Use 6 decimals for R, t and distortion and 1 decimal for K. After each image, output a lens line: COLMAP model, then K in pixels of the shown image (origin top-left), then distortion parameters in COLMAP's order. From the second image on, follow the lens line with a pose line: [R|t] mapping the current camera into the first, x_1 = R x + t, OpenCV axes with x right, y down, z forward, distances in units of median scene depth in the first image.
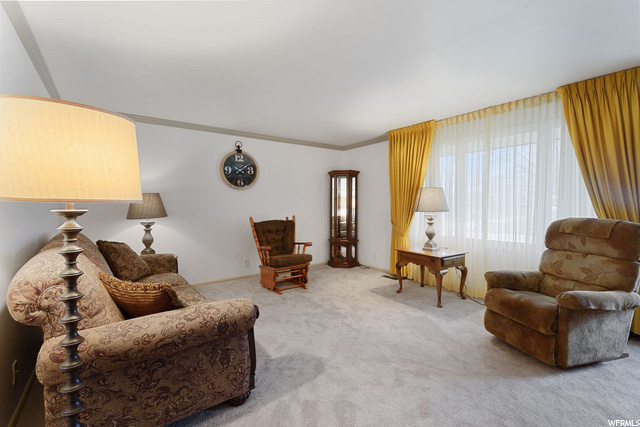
lens RADIAL K [[289.7, 0, 321.3], [0, 289.7, 209.5], [0, 0, 1]] dist [0.037188, -0.024199]
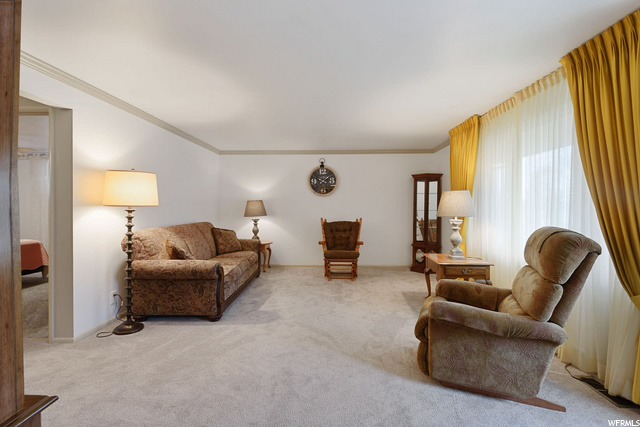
lens RADIAL K [[289.7, 0, 321.3], [0, 289.7, 209.5], [0, 0, 1]] dist [0.037188, -0.024199]
pose [[0.786796, 0.009289, -0.617144, 0.666541], [-0.017447, 0.999822, -0.007193, -0.002062], [0.616967, 0.016427, 0.786818, 0.005875]]
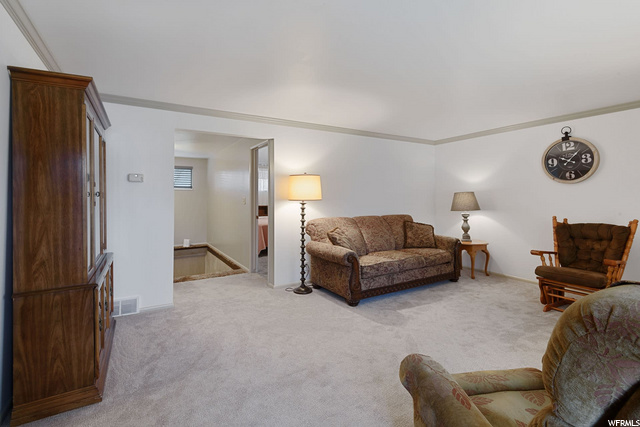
lens RADIAL K [[296.3, 0, 319.0], [0, 296.3, 190.1], [0, 0, 1]] dist [0.010461, -0.000428]
pose [[-0.094920, -0.026055, -0.995144, 0.865158], [-0.019809, 0.999509, -0.024279, -0.020028], [0.995288, 0.017408, -0.095390, 0.494438]]
